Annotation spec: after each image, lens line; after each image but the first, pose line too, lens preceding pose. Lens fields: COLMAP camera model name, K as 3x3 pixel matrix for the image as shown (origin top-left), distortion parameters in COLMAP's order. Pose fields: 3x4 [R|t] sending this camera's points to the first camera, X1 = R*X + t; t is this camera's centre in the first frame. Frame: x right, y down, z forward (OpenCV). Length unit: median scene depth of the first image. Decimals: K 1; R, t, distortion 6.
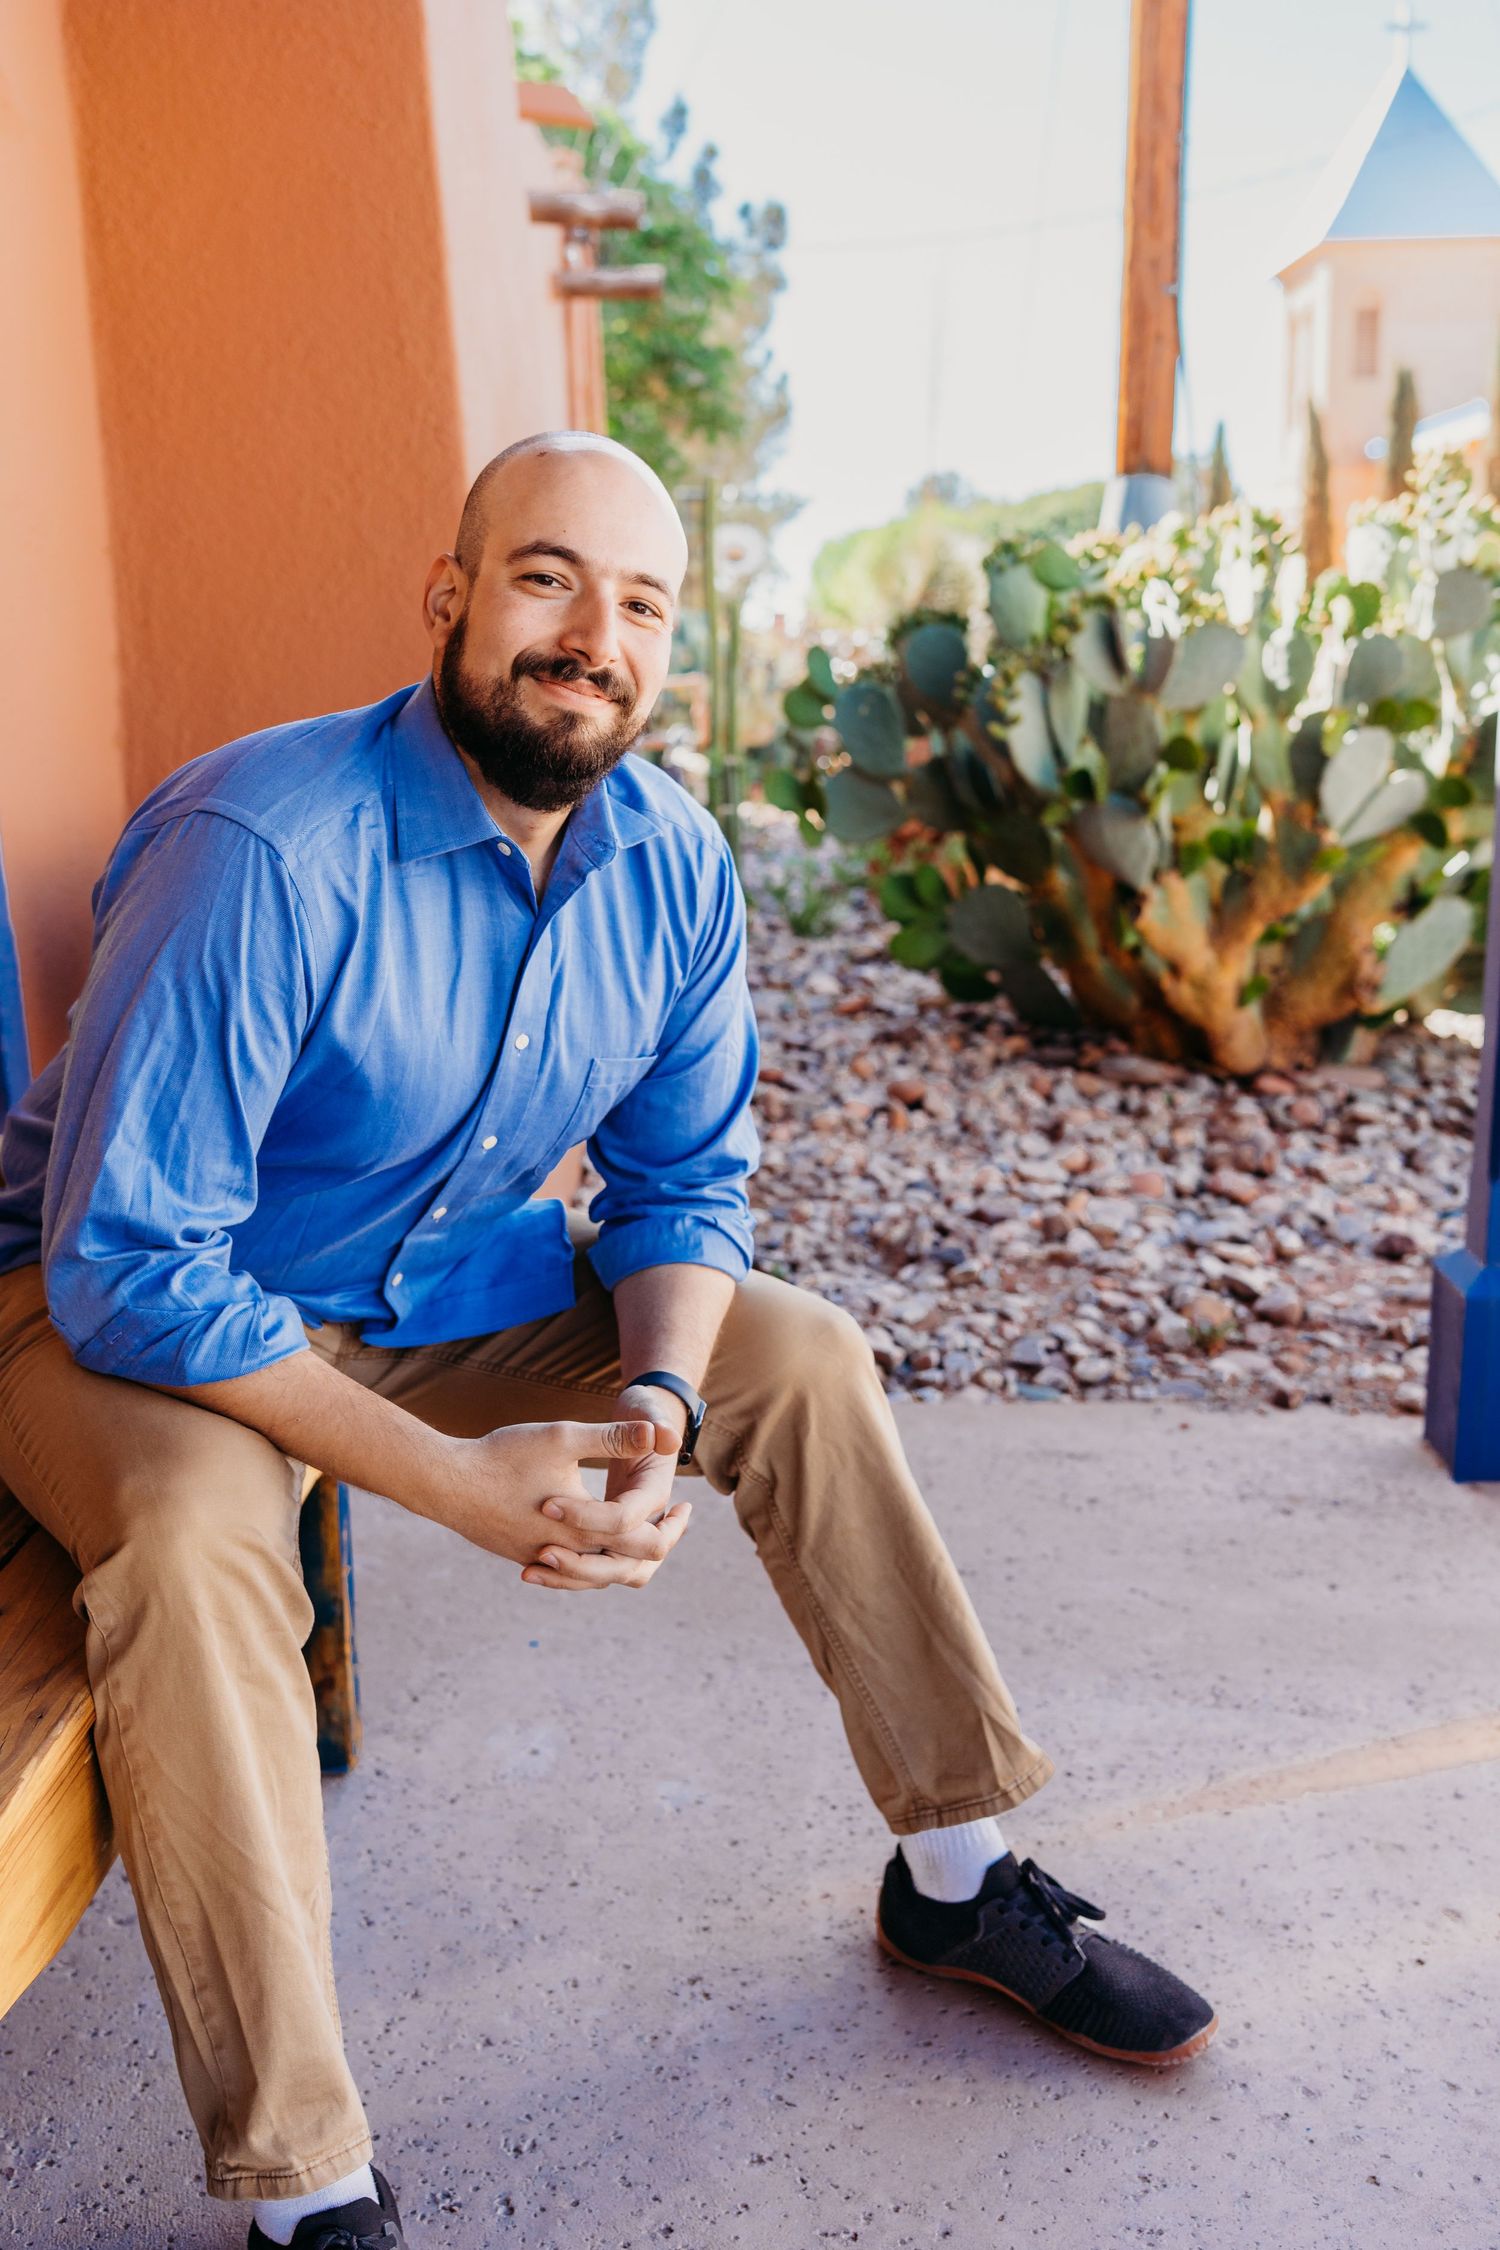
lens RADIAL K [[2085.6, 0, 750.0], [0, 2085.6, 1125.0], [0, 0, 1]] dist [0.032552, -0.024641]
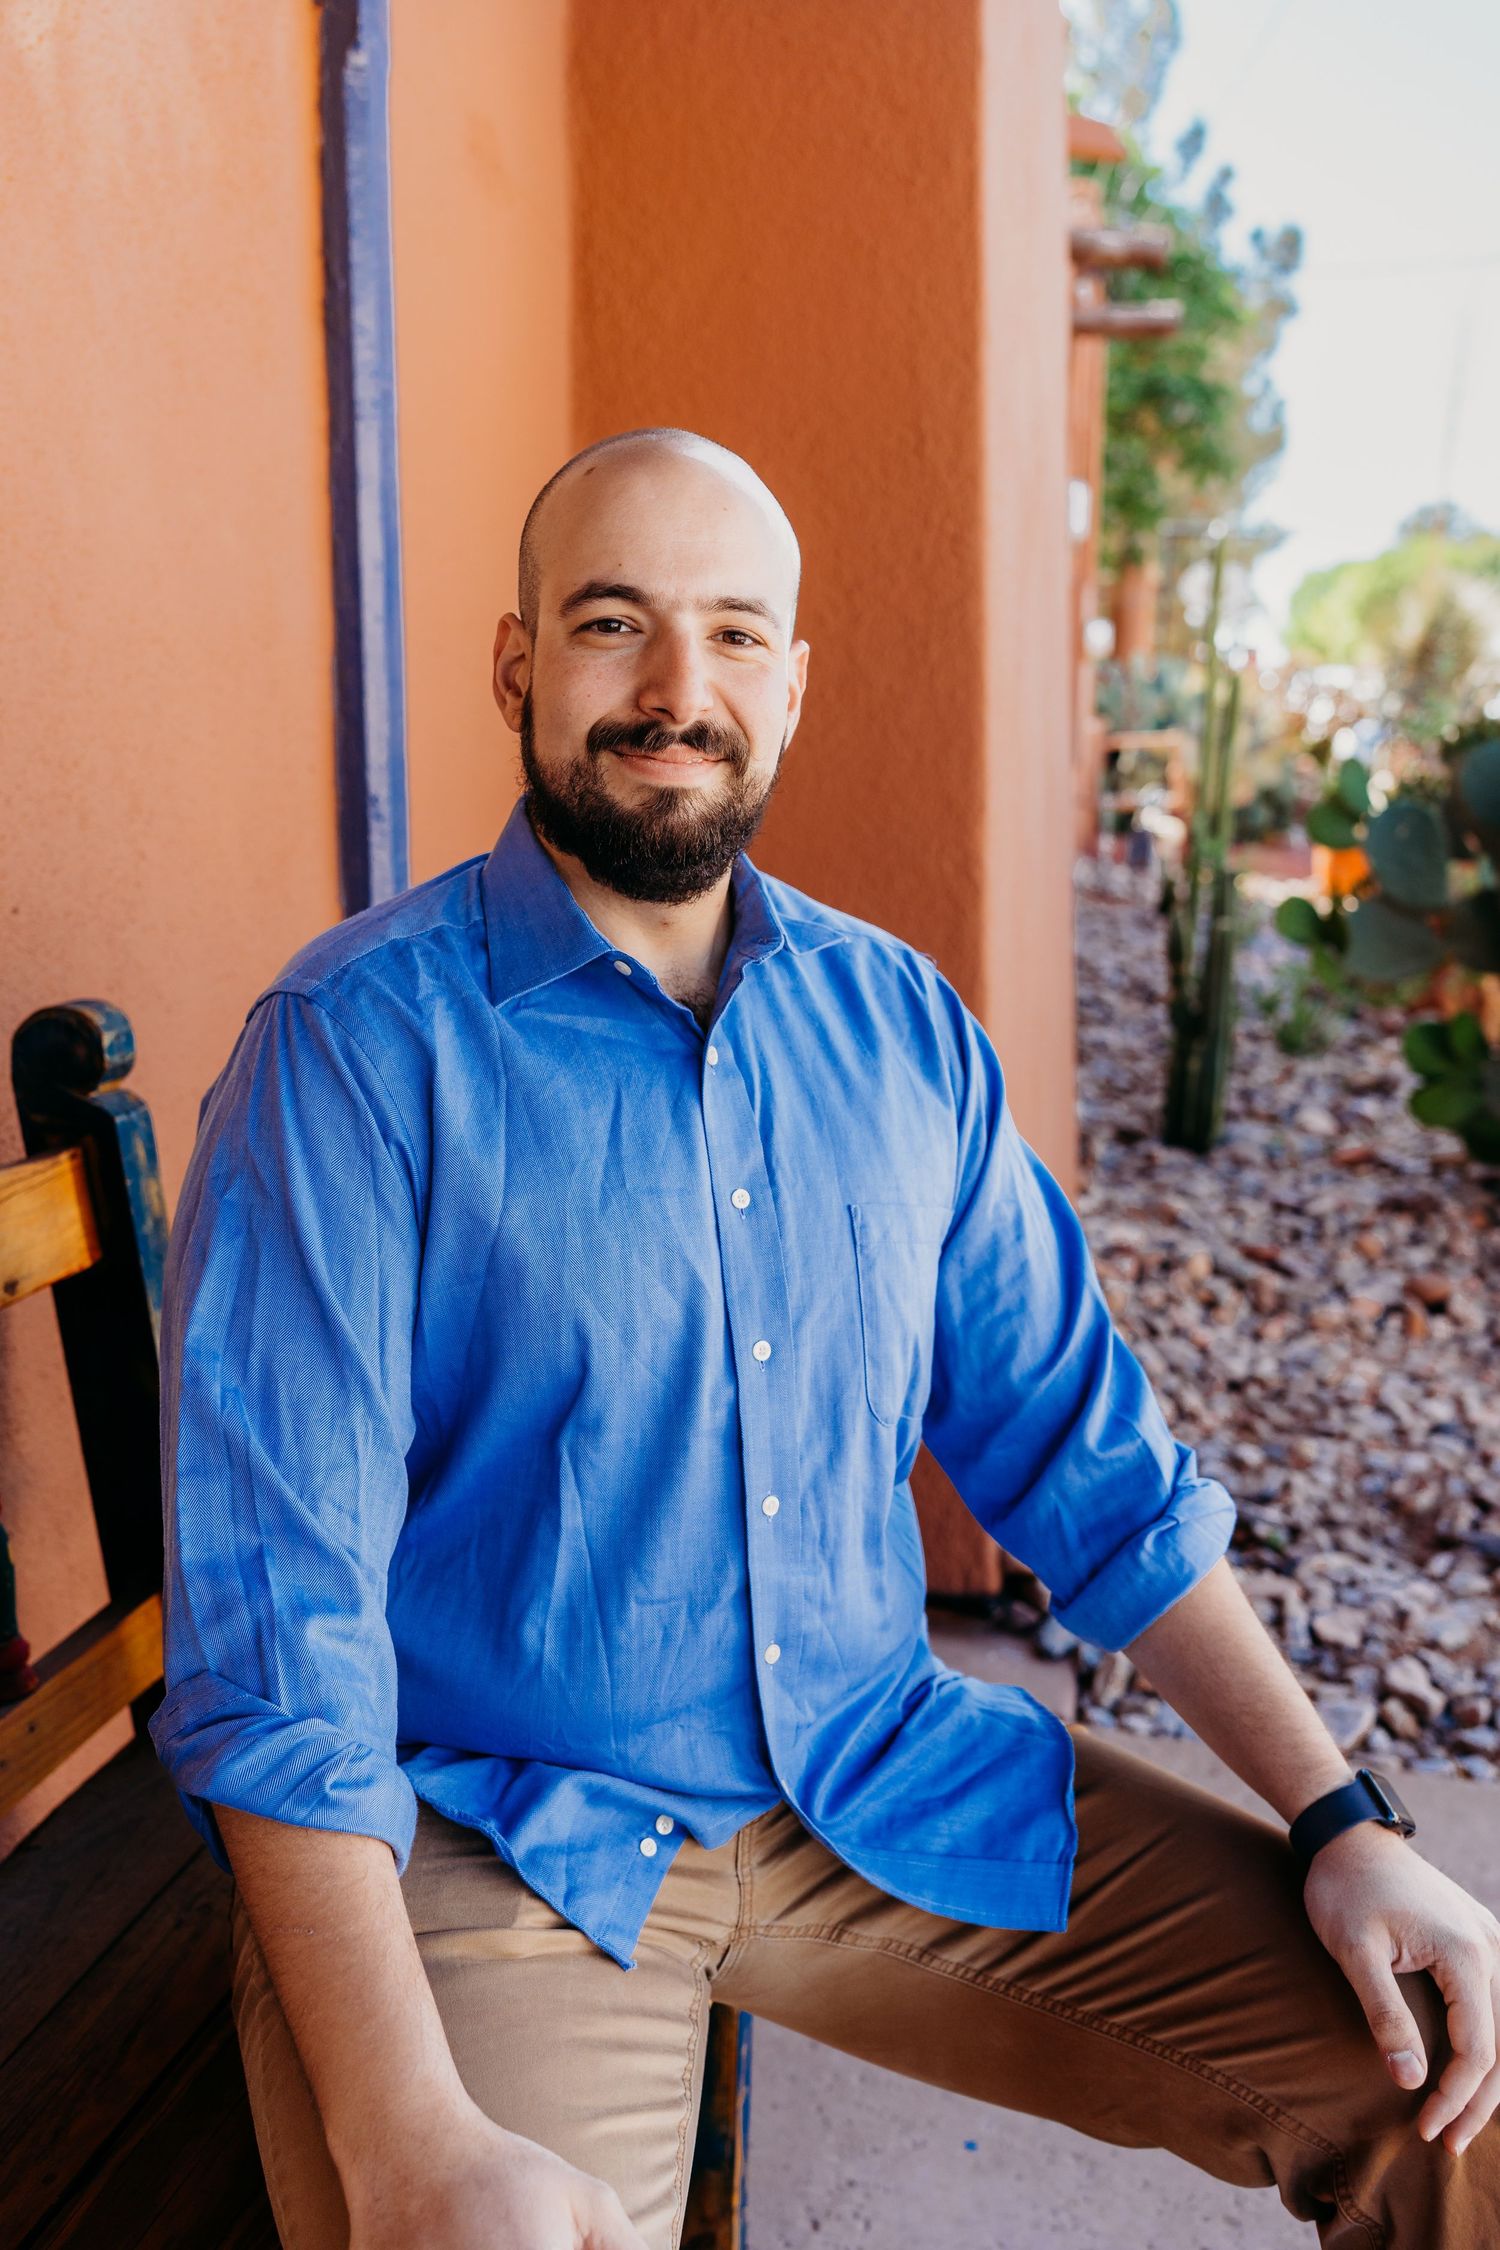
lens RADIAL K [[2092.1, 0, 751.1], [0, 2092.1, 1115.1], [0, 0, 1]] dist [0.015934, 0.022276]
pose [[0.976954, 0.077872, -0.198738, -0.034900], [-0.080444, 0.996747, -0.004888, -0.071978], [0.197711, 0.020762, 0.980041, 0.130007]]
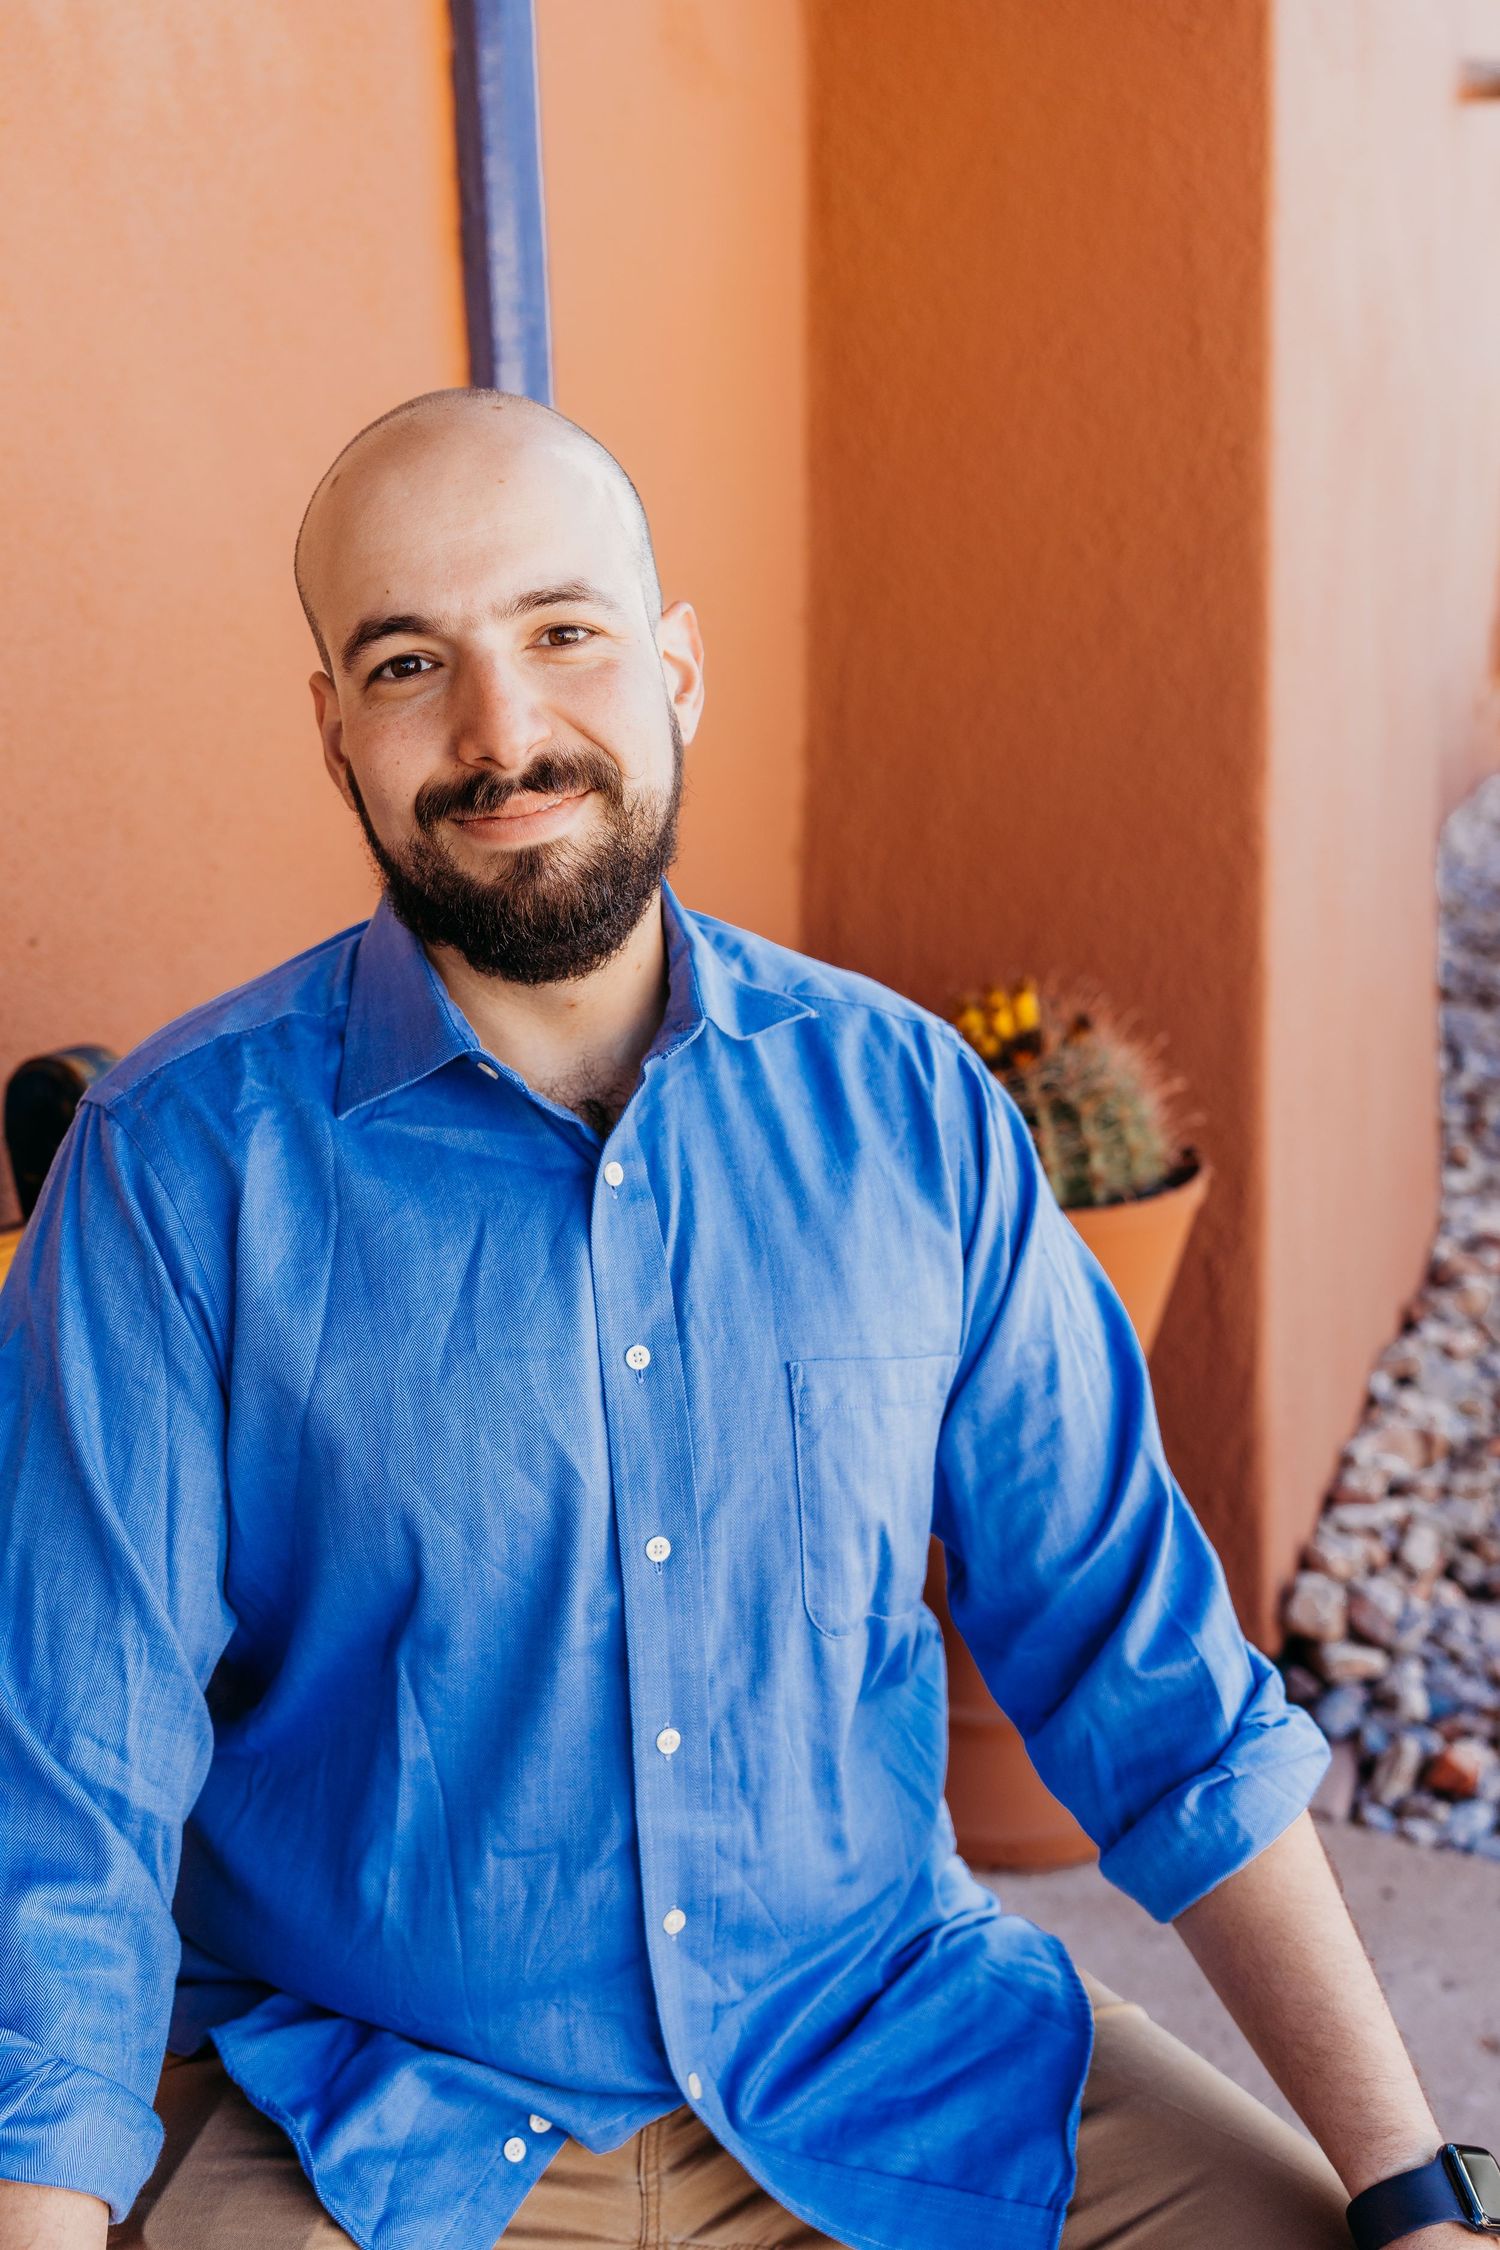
lens RADIAL K [[2092.1, 0, 751.1], [0, 2092.1, 1115.1], [0, 0, 1]] dist [0.015934, 0.022276]
pose [[0.909922, 0.099008, -0.402789, 0.010254], [-0.083087, 0.994919, 0.056860, -0.103542], [0.406372, -0.018271, 0.913525, 0.209767]]
